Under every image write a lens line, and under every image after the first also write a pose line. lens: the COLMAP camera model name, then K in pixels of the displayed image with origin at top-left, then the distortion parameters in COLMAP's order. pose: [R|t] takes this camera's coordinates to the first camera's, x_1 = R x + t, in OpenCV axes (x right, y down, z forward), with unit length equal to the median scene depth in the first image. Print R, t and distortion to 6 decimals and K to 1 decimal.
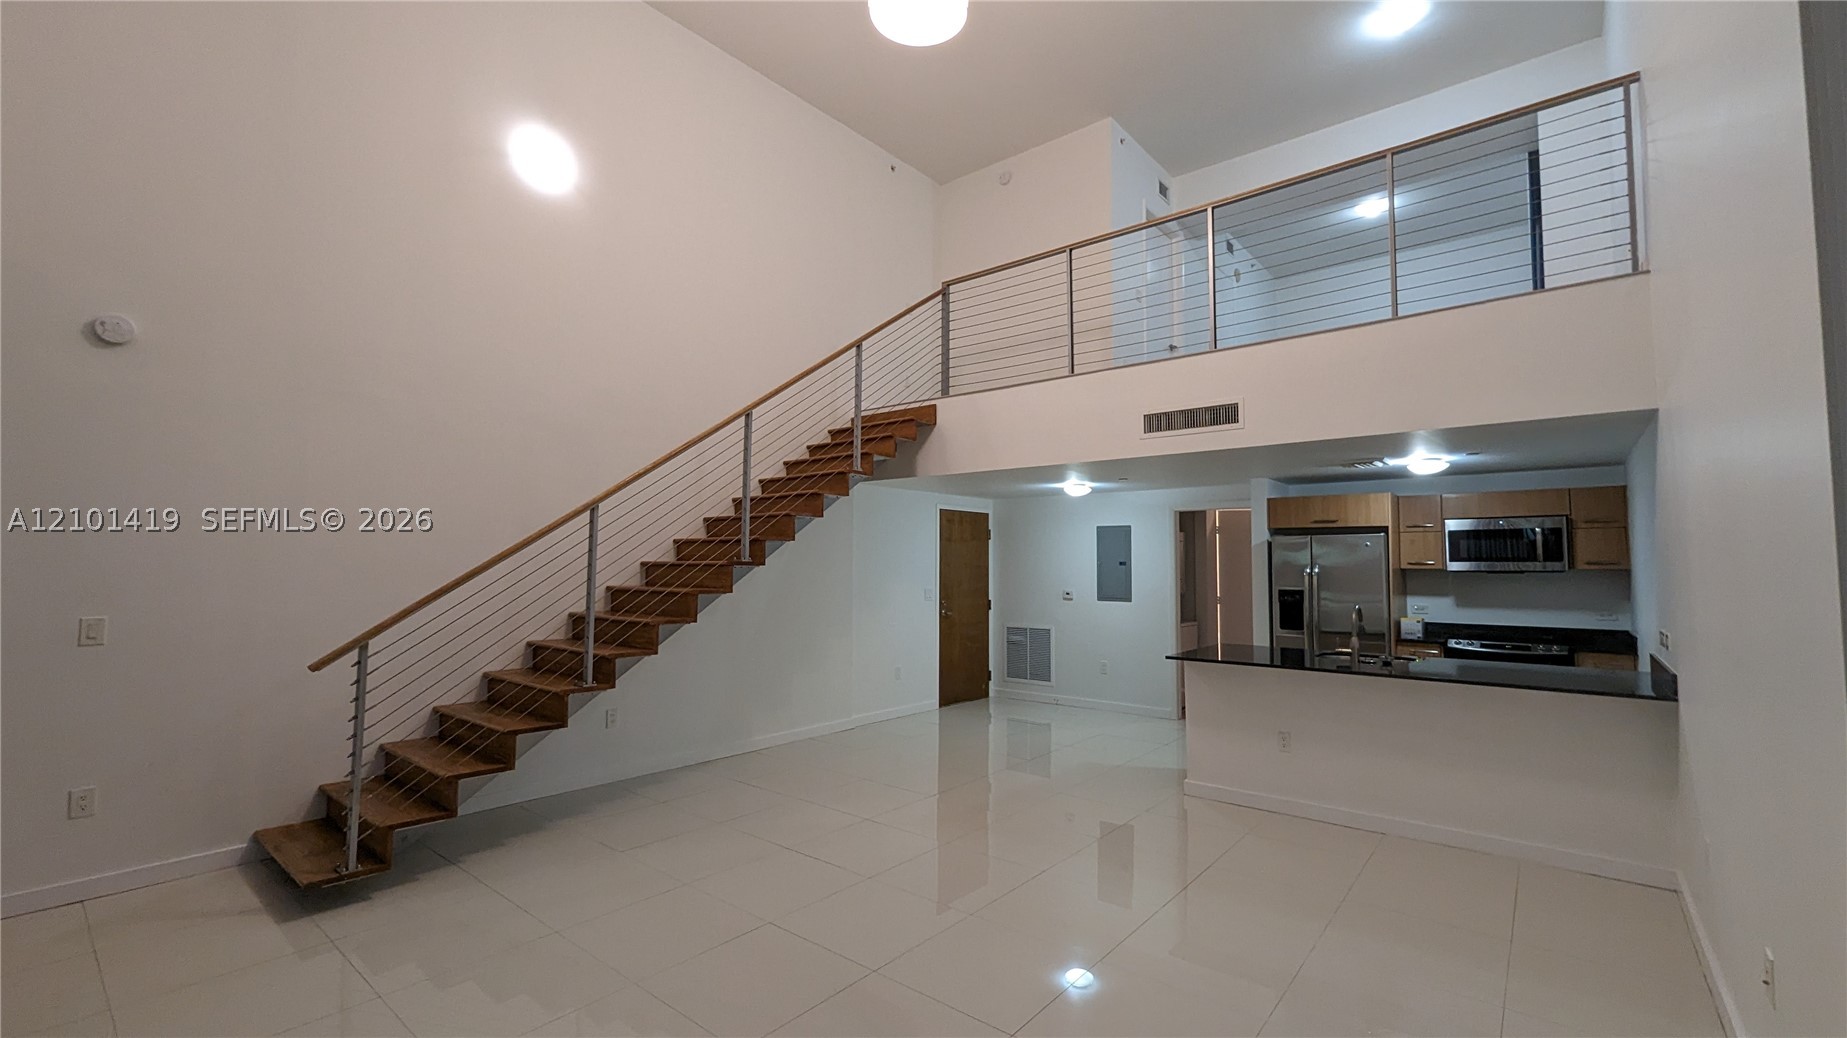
lens RADIAL K [[762.2, 0, 930.0], [0, 762.2, 526.8], [0, 0, 1]] dist [-0.000243, 0.000025]
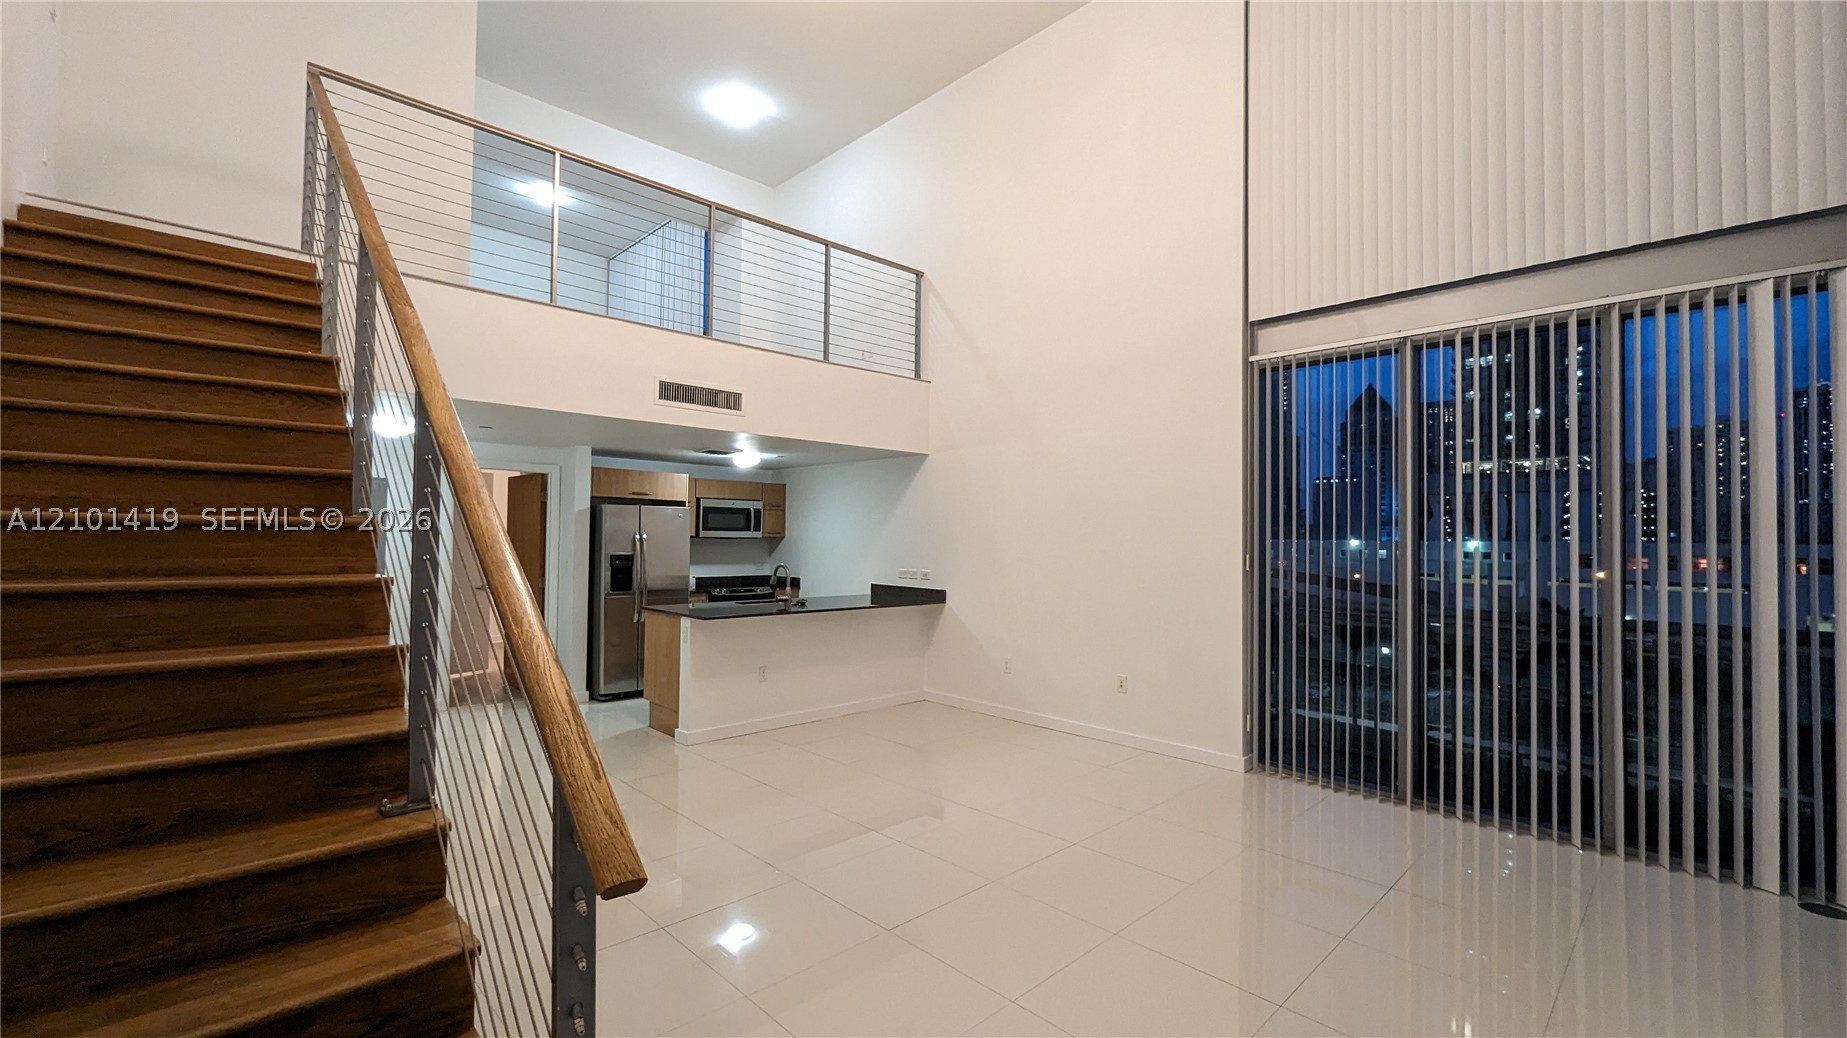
lens RADIAL K [[762.2, 0, 918.7], [0, 762.2, 526.8], [0, 0, 1]] dist [-0.000243, 0.000025]
pose [[0.109090, 0.013266, 0.993943, -0.632581], [-0.060340, 0.998155, -0.006700, 0.027756], [-0.992199, -0.059243, 0.109689, 0.520712]]
